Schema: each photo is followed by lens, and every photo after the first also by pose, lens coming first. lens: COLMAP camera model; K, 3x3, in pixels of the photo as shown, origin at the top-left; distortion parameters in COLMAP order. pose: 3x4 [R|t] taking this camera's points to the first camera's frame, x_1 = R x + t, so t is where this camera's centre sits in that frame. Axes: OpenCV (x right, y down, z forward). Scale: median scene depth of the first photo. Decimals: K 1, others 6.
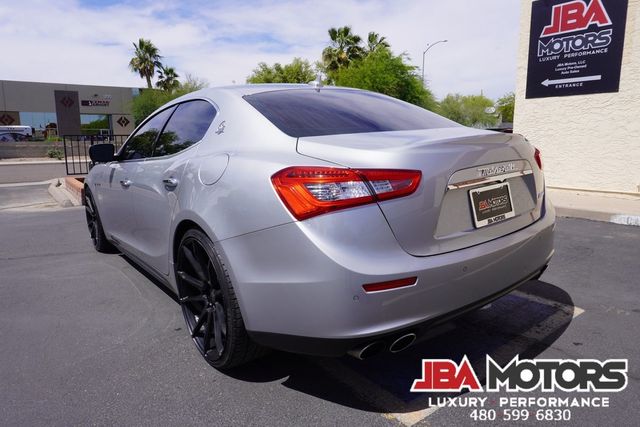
lens RADIAL K [[425.8, 0, 319.6], [0, 425.8, 211.0], [0, 0, 1]] dist [-0.043080, 0.025866]
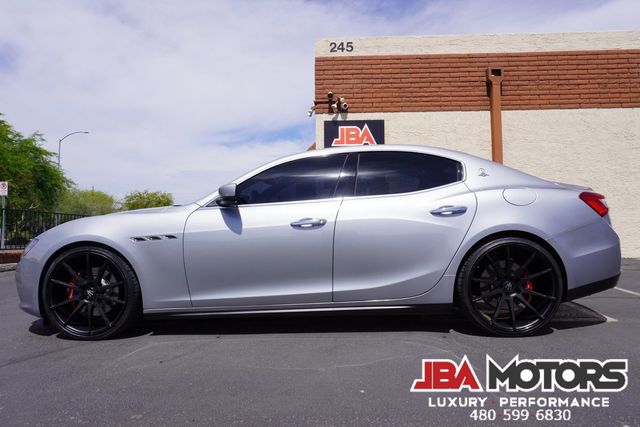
lens RADIAL K [[425.8, 0, 321.7], [0, 425.8, 214.3], [0, 0, 1]] dist [-0.043080, 0.025866]
pose [[0.640732, 0.041712, 0.766630, -0.609780], [0.128384, 0.978643, -0.160548, 0.038361], [-0.756954, 0.201291, 0.621693, 0.192339]]
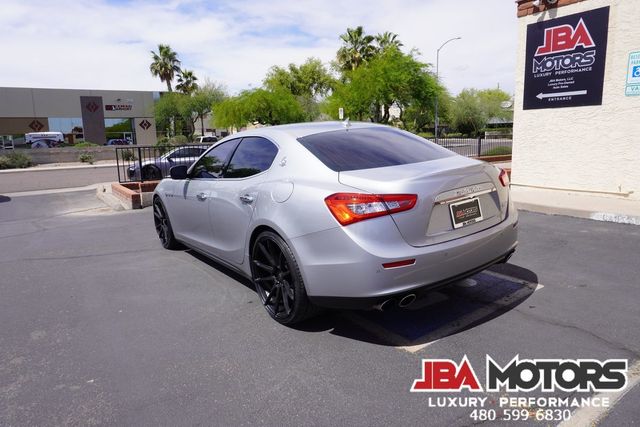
lens RADIAL K [[425.8, 0, 319.6], [0, 425.8, 210.5], [0, 0, 1]] dist [-0.043080, 0.025866]
pose [[0.999159, -0.015152, -0.038111, -0.019181], [0.015405, 0.999861, 0.006337, -0.012840], [0.038009, -0.006919, 0.999253, -0.168227]]
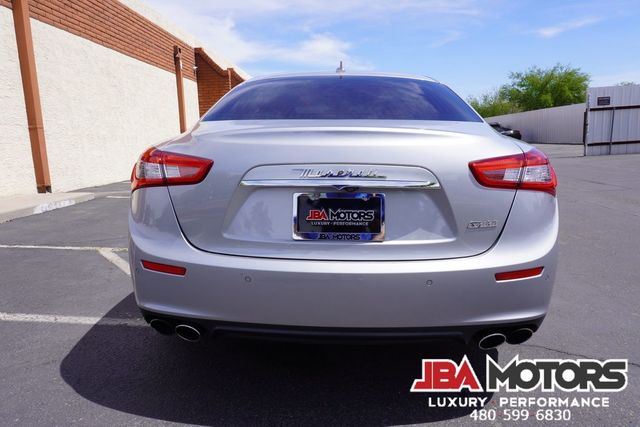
lens RADIAL K [[425.8, 0, 320.1], [0, 425.8, 212.2], [0, 0, 1]] dist [-0.043080, 0.025866]
pose [[-0.777552, -0.071398, 0.624752, -0.528059], [0.141981, 0.947942, 0.285039, -0.158011], [-0.612580, 0.310335, -0.726937, 1.072855]]
